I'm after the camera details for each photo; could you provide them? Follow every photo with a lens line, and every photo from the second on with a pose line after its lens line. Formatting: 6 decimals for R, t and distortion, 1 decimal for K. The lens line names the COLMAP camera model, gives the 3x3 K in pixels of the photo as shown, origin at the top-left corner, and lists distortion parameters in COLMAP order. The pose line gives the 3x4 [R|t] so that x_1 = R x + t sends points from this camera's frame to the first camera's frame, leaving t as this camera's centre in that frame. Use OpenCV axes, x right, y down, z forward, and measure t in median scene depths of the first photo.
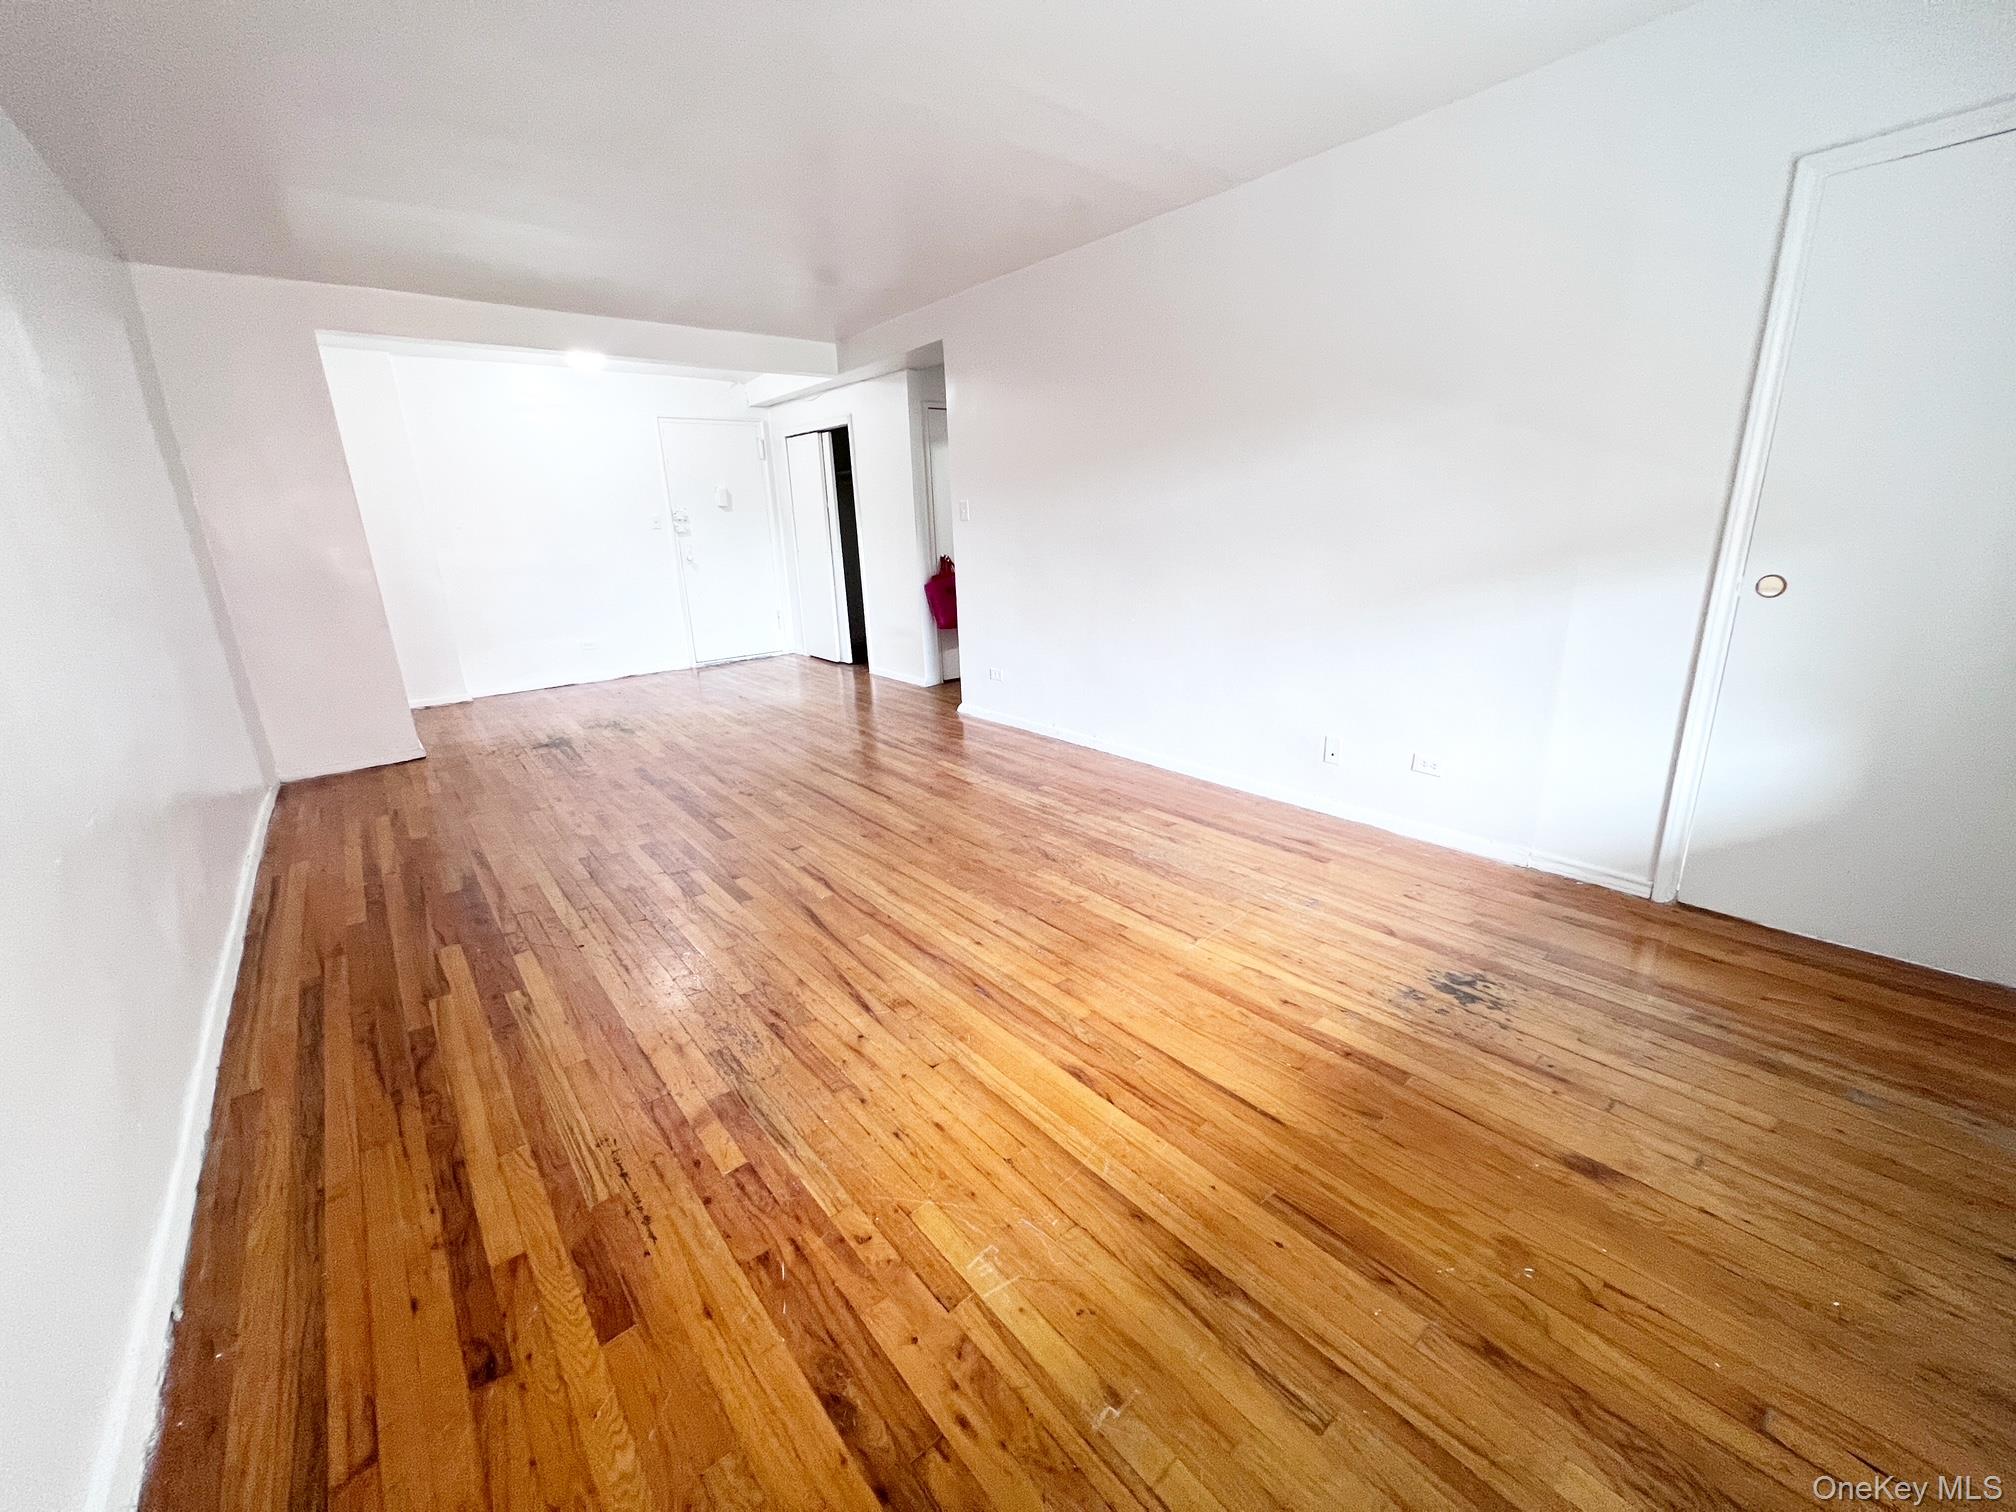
lens RADIAL K [[808.4, 0, 1012.6], [0, 808.4, 753.2], [0, 0, 1]] dist [-0.000346, -0.000001]
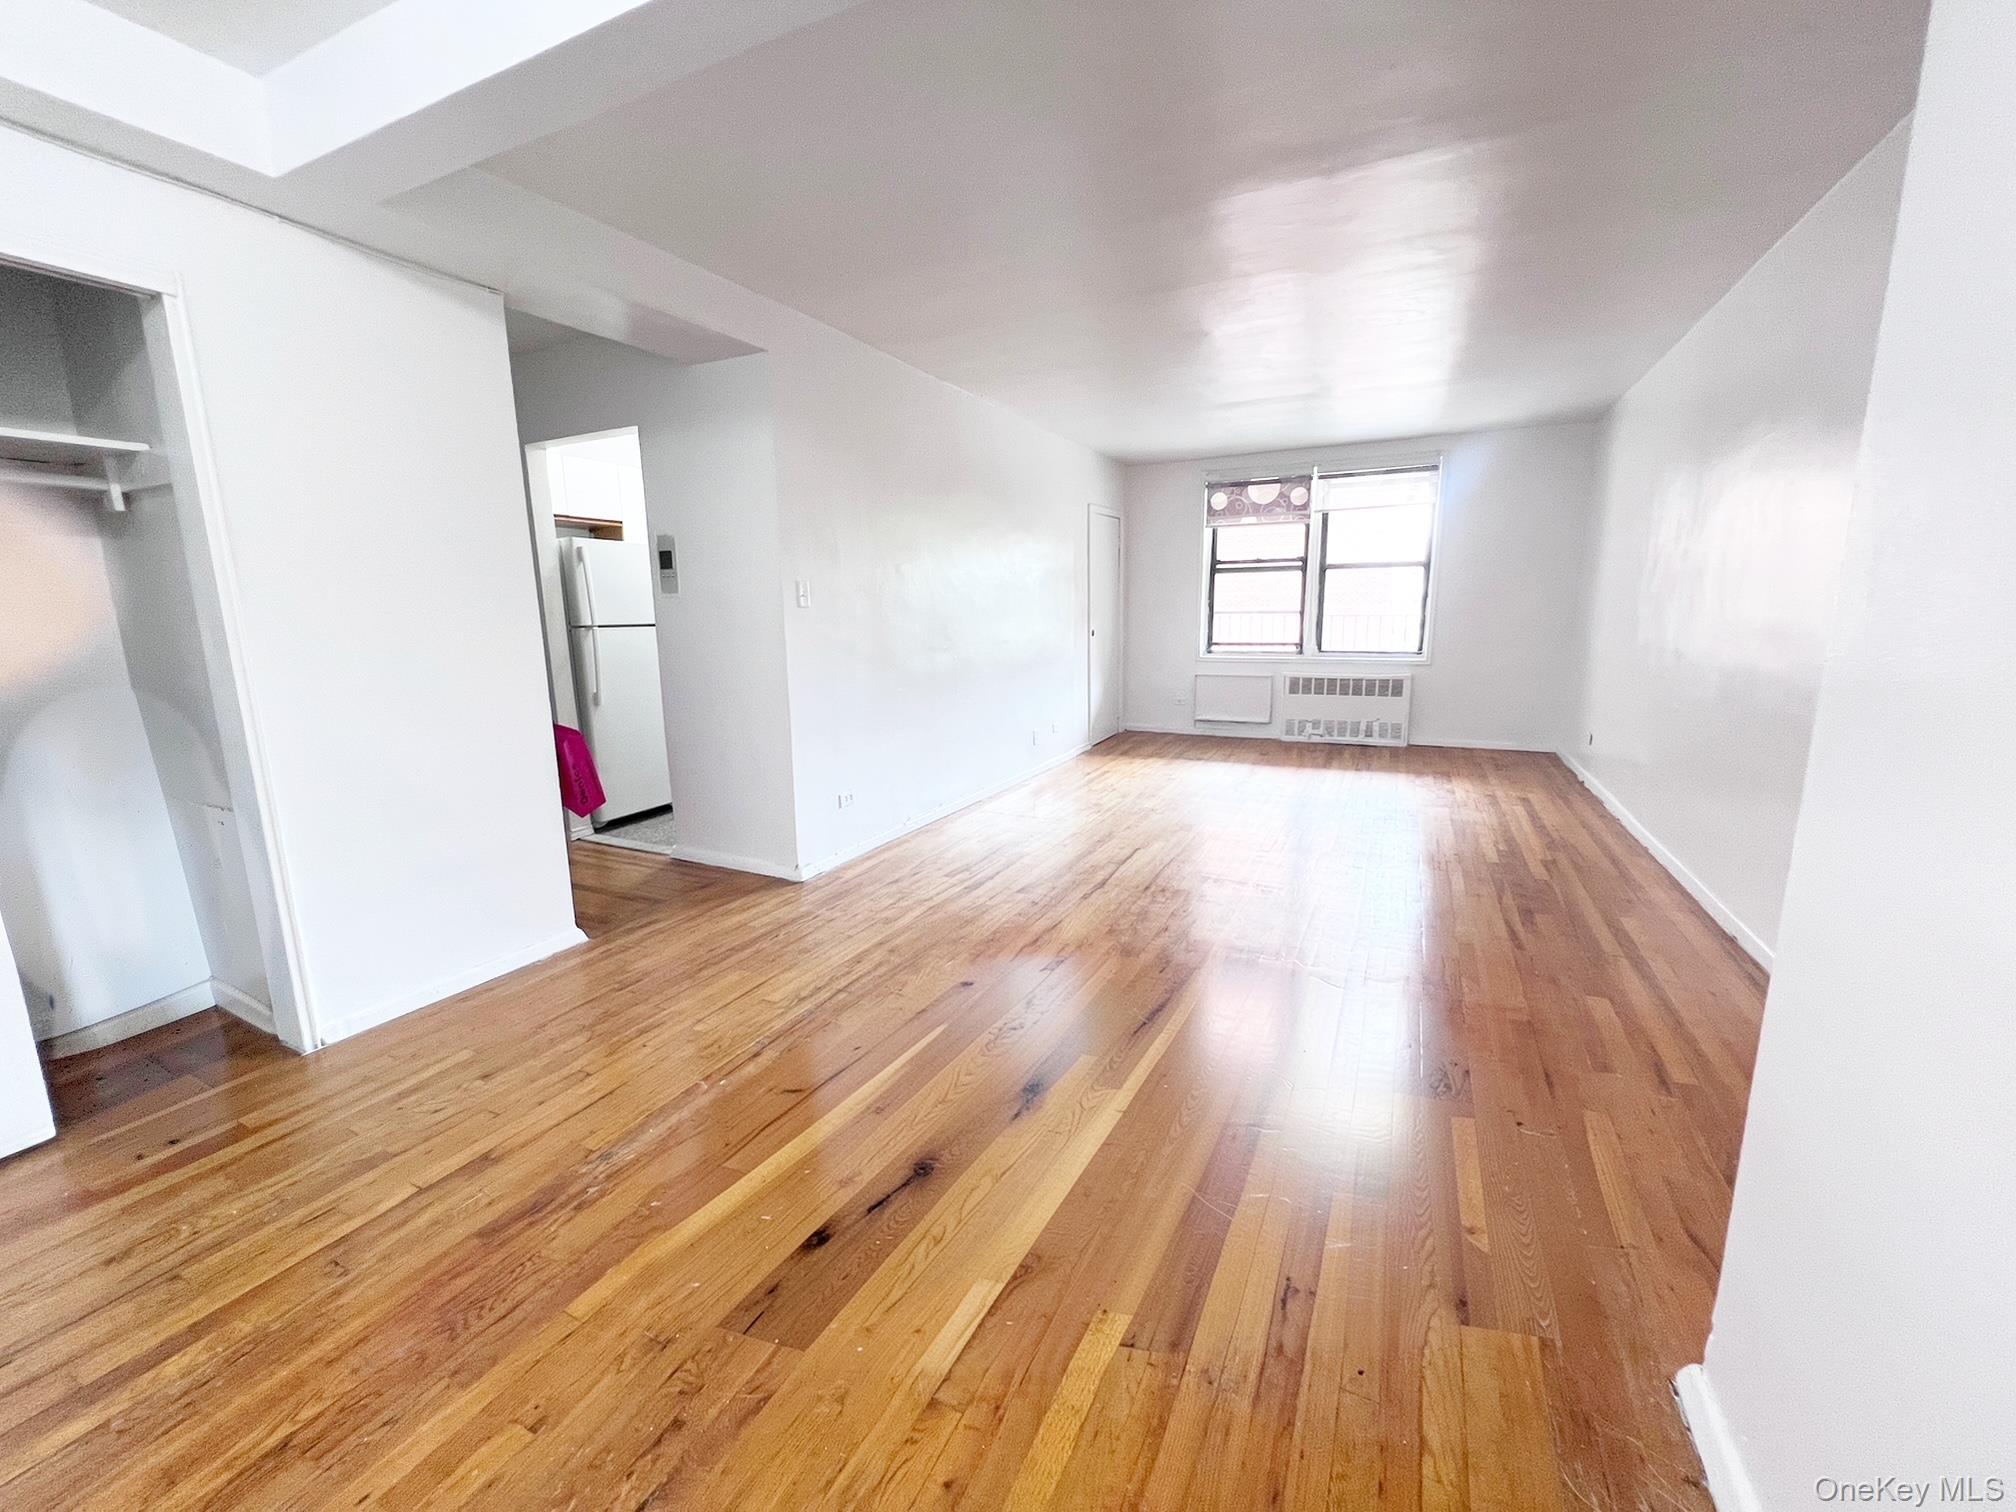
lens RADIAL K [[808.0, 0, 1011.4], [0, 808.0, 755.4], [0, 0, 1]] dist [0.000210, 0.000013]
pose [[-0.418612, -0.124165, 0.899637, -1.327746], [0.284503, 0.922816, 0.259746, -0.497516], [-0.862451, 0.364682, -0.350977, 1.896302]]
